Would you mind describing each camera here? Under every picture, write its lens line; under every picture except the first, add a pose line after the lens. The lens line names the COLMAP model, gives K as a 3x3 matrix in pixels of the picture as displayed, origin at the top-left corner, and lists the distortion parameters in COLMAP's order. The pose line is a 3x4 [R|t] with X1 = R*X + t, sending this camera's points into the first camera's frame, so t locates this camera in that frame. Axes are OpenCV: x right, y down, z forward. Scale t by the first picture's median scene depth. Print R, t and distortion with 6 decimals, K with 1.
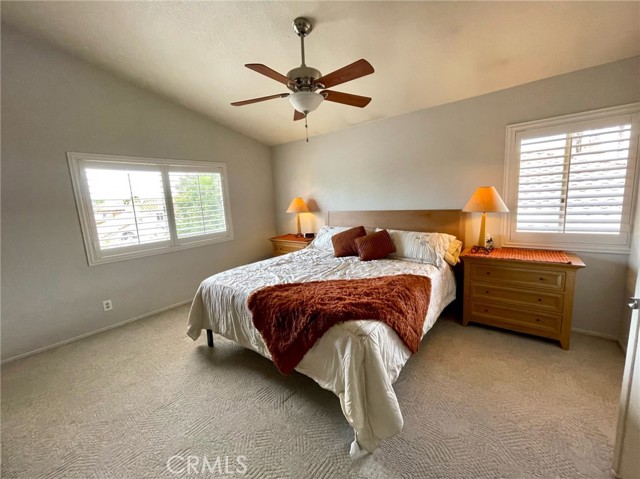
lens RADIAL K [[258.0, 0, 319.8], [0, 258.0, 238.5], [0, 0, 1]] dist [-0.006964, 0.000422]
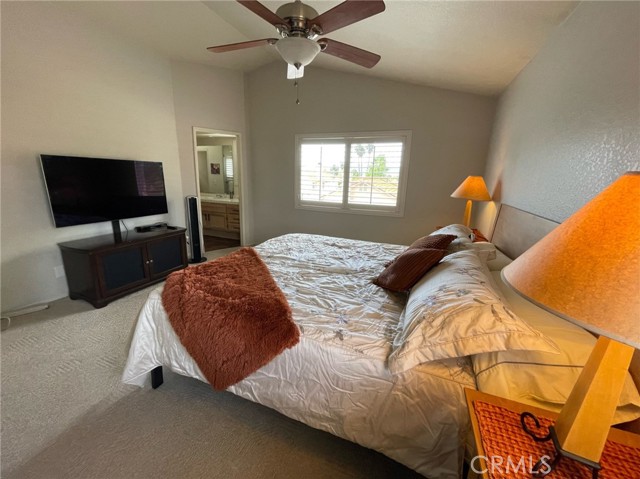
lens RADIAL K [[258.0, 0, 319.9], [0, 258.0, 238.1], [0, 0, 1]] dist [-0.006964, 0.000422]
pose [[0.294954, 0.287763, -0.911150, 0.535997], [-0.188326, 0.952376, 0.239819, -0.109656], [0.936768, 0.100858, 0.335101, 0.527593]]
